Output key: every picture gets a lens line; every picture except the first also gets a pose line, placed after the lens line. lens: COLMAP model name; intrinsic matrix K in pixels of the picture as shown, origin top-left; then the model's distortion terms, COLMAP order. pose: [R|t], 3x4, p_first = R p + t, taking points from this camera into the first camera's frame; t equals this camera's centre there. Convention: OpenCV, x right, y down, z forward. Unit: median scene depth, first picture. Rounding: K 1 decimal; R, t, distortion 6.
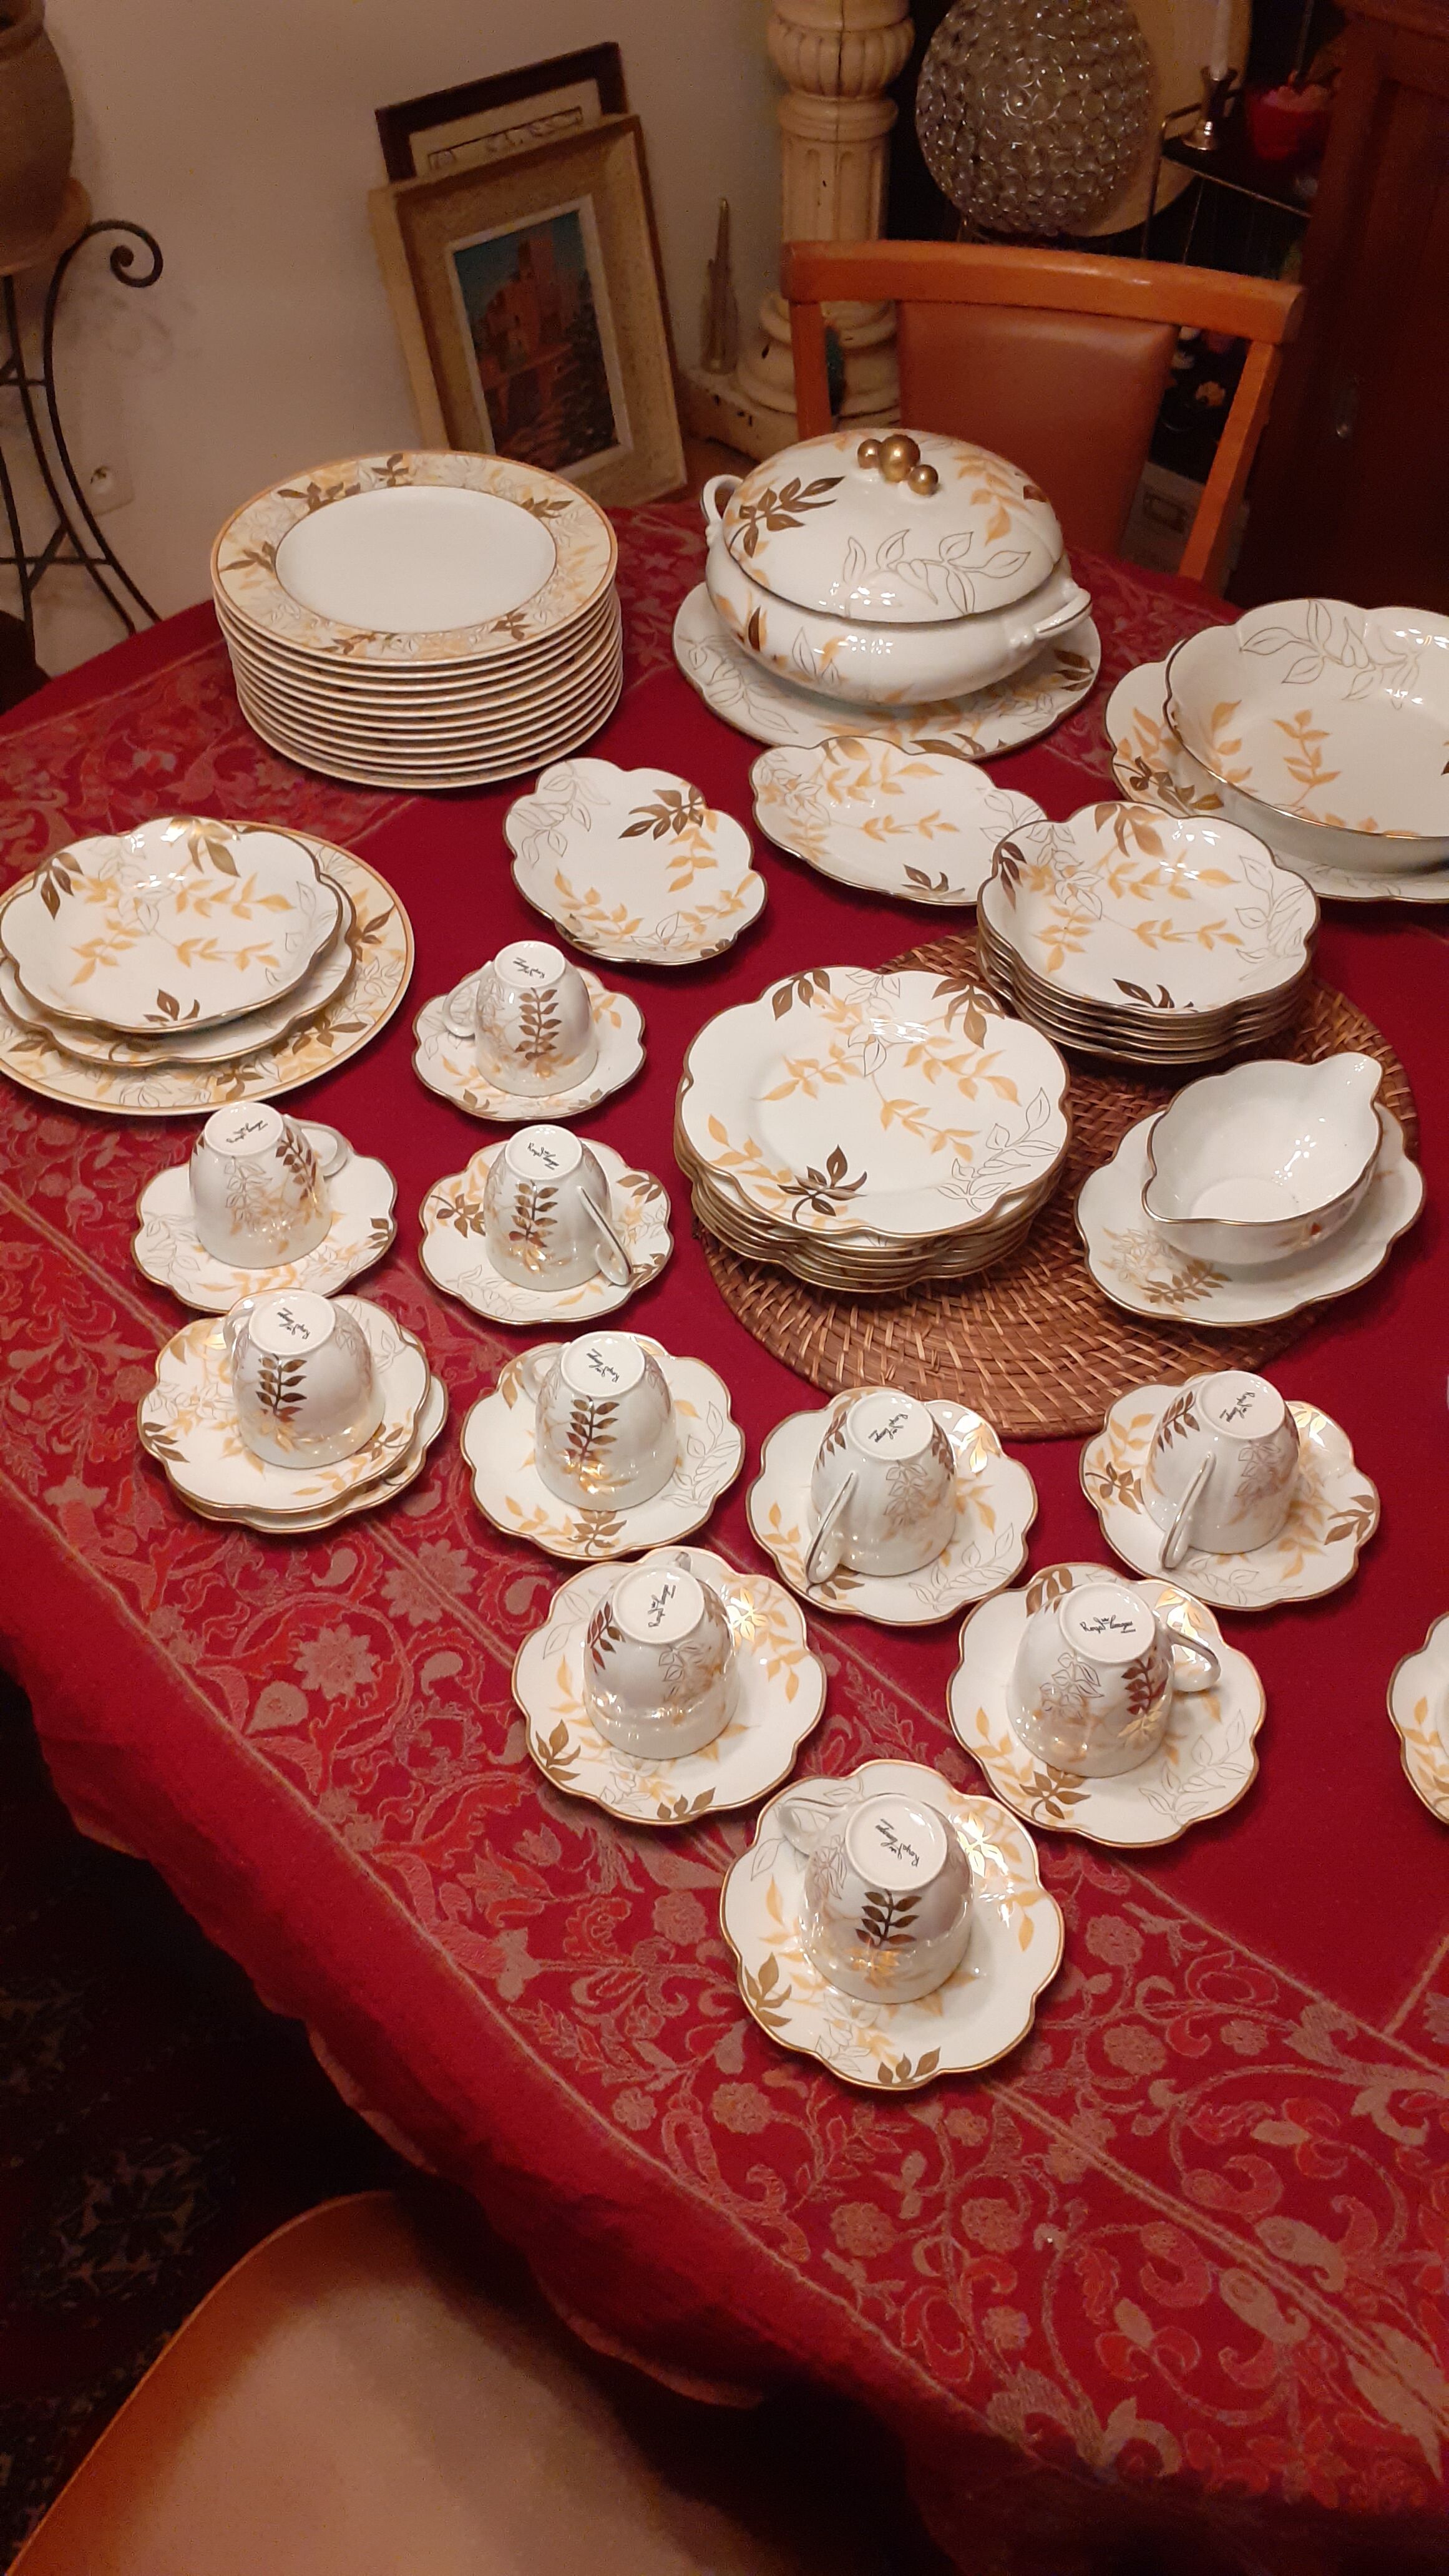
lens RADIAL K [[2126.0, 0, 711.9], [0, 2126.0, 1256.7], [0, 0, 1]] dist [0.093925, -0.242075]
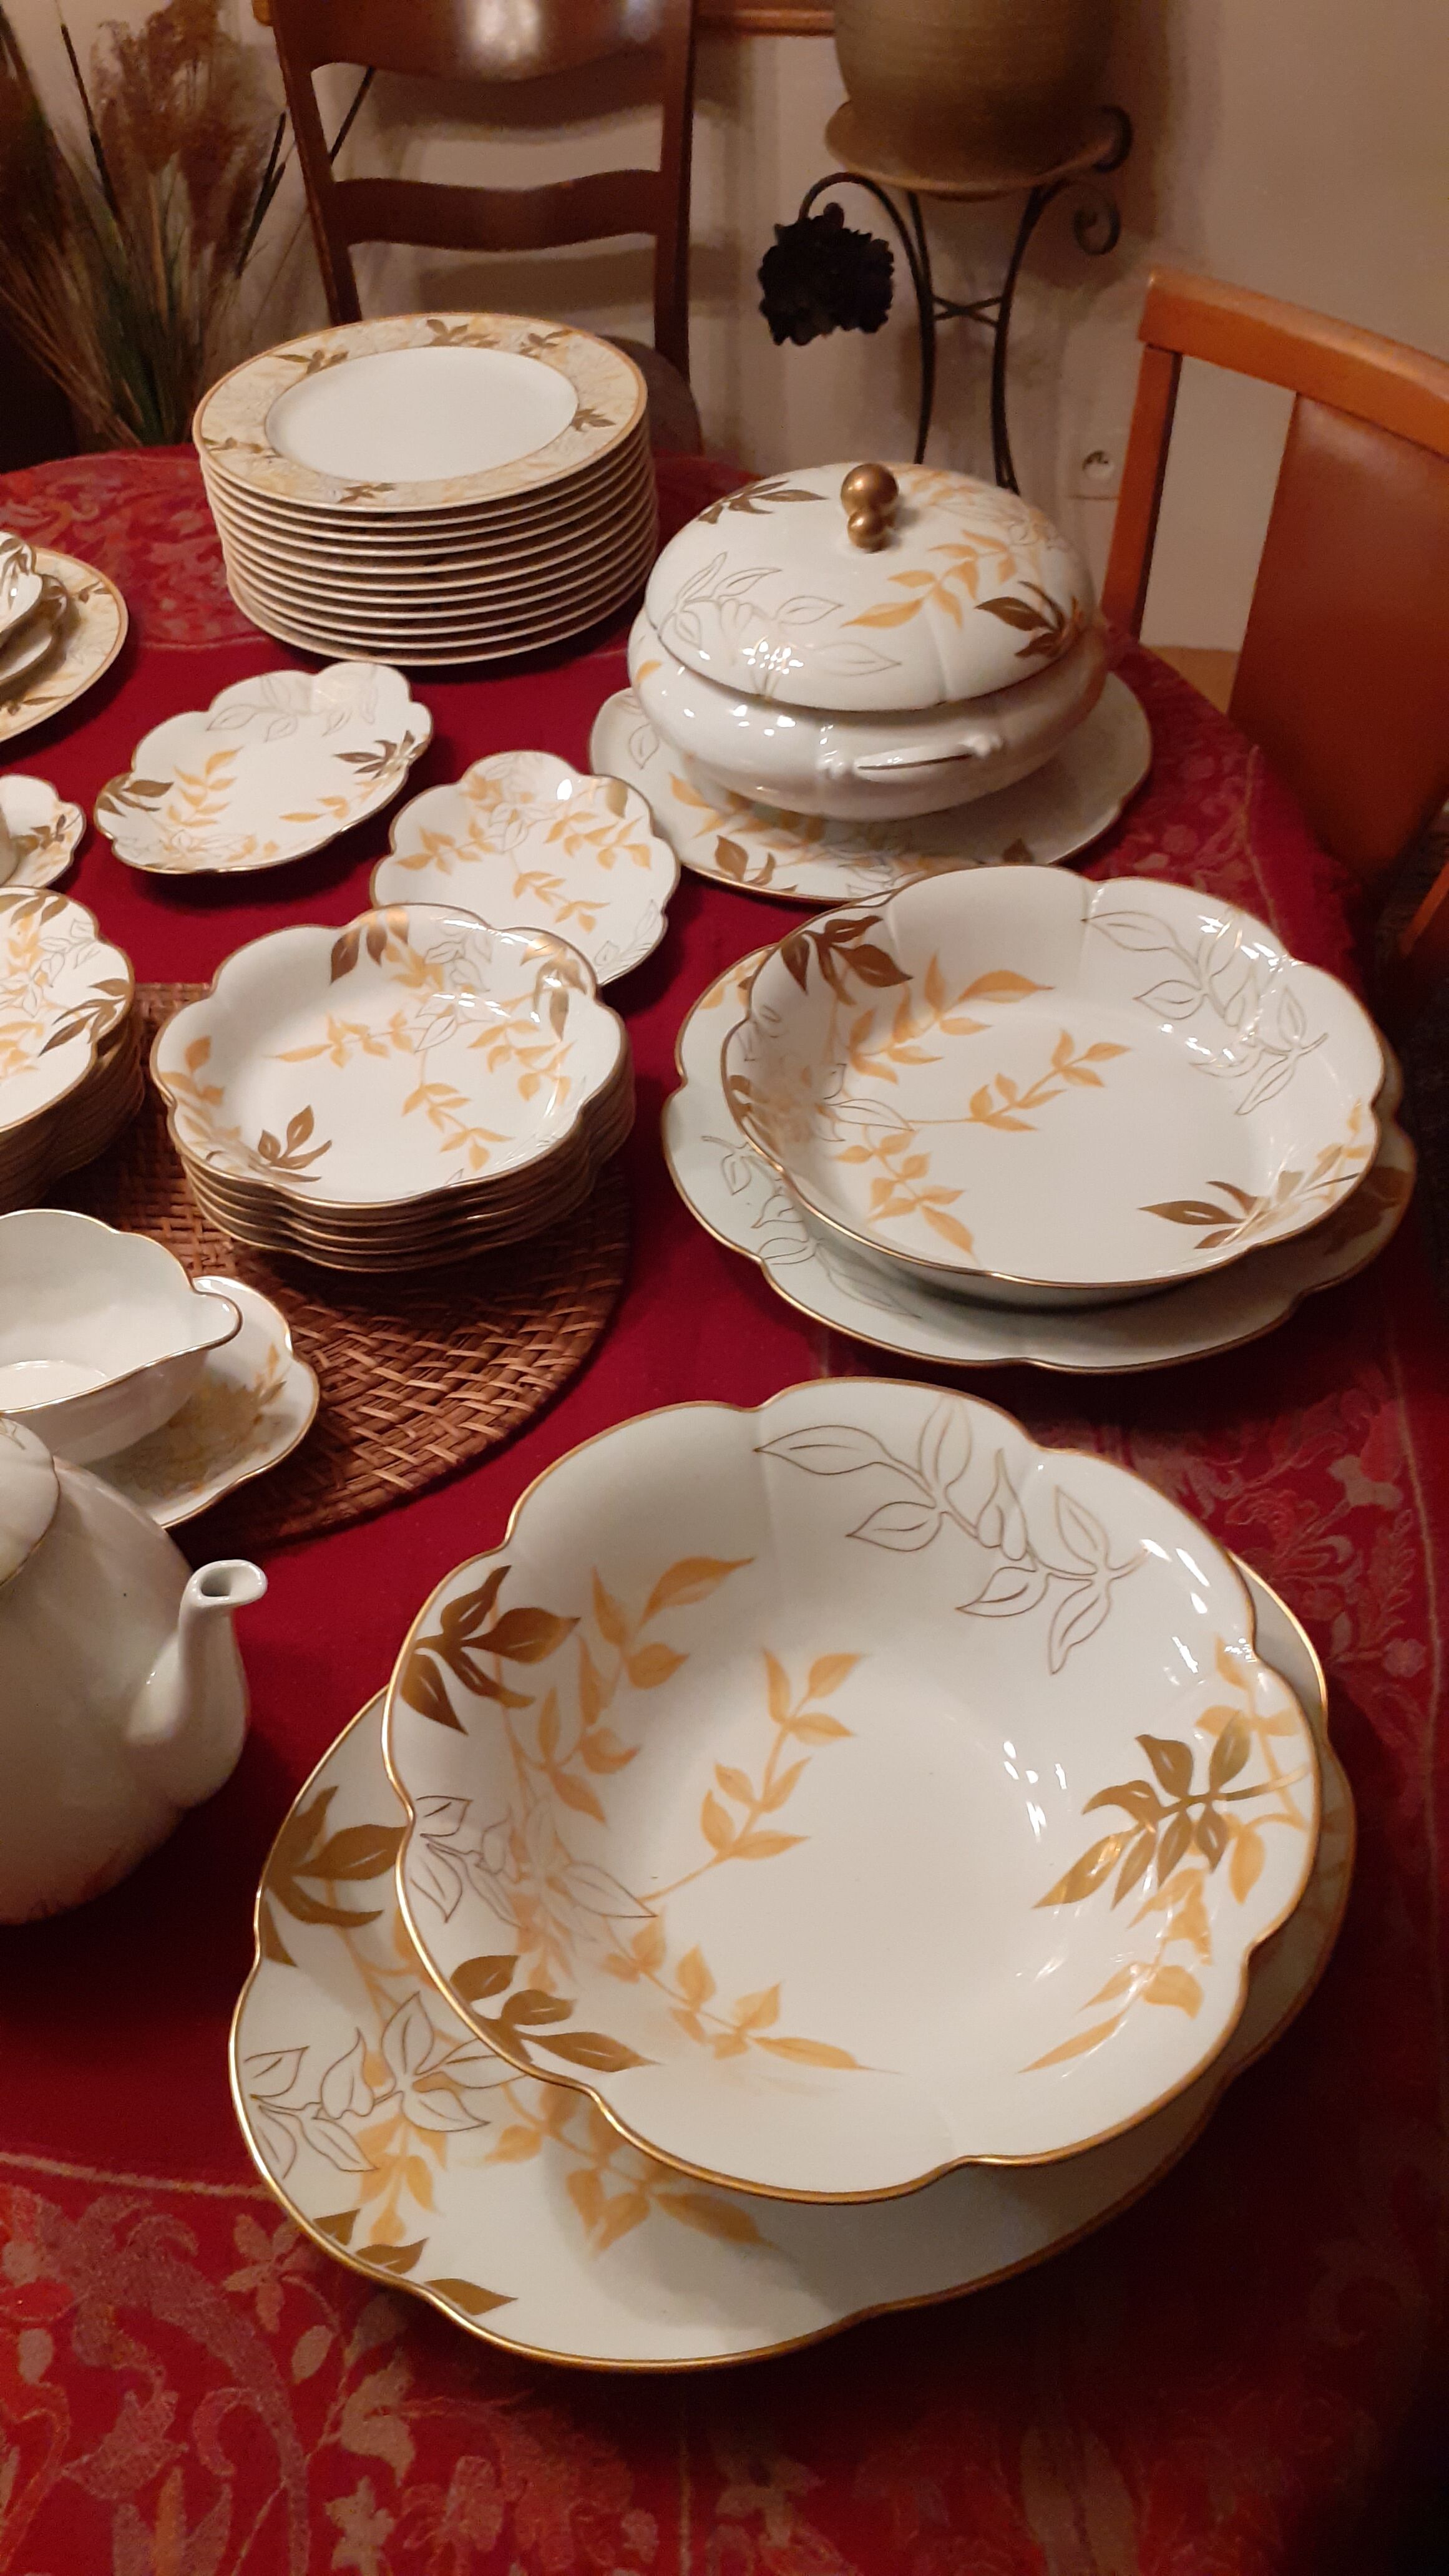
lens RADIAL K [[2061.8, 0, 724.5], [0, 2061.8, 1288.0], [0, 0, 1]] dist [0.071096, -0.220444]
pose [[0.644280, 0.536451, -0.545090, 0.870942], [-0.554284, 0.818610, 0.150490, -0.329291], [0.526947, 0.205177, 0.824760, 0.628032]]
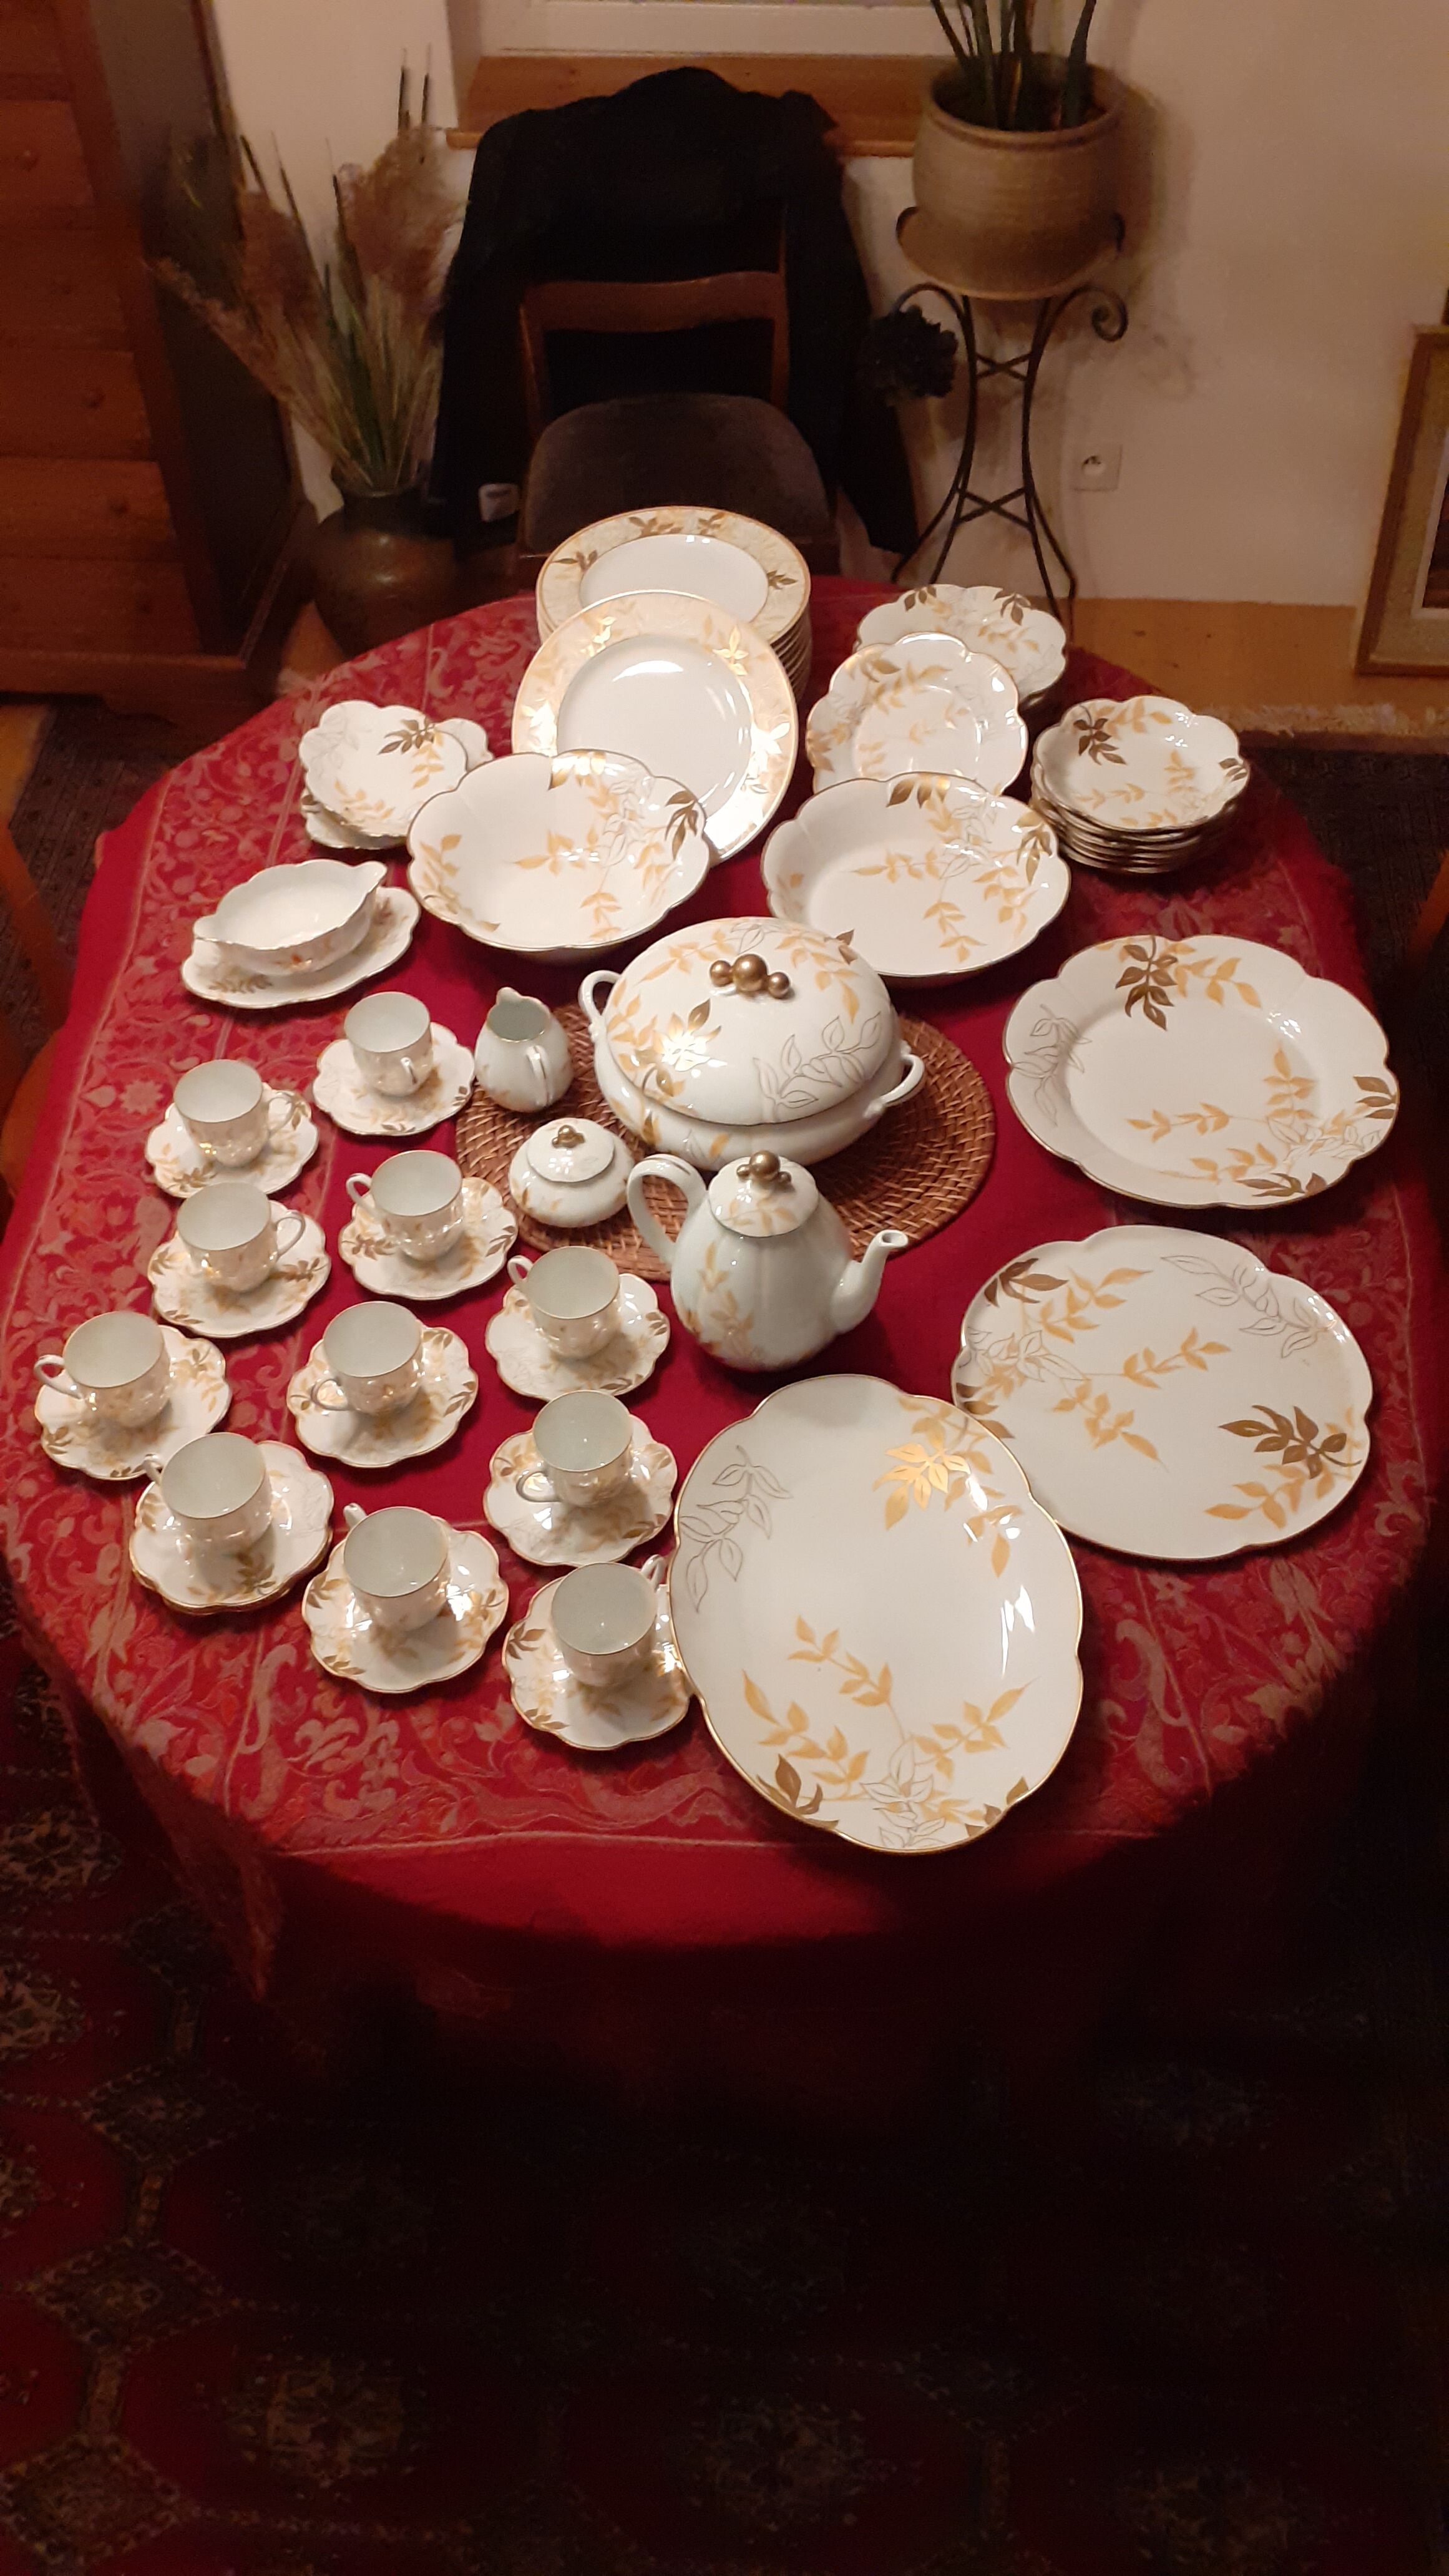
lens RADIAL K [[2015.2, 0, 706.2], [0, 2015.2, 1289.2], [0, 0, 1]] dist [0.048537, -0.087246]
pose [[0.692939, 0.553965, -0.461475, 1.058094], [-0.519713, 0.827403, 0.212846, -0.297055], [0.499735, 0.092345, 0.861242, -0.250614]]
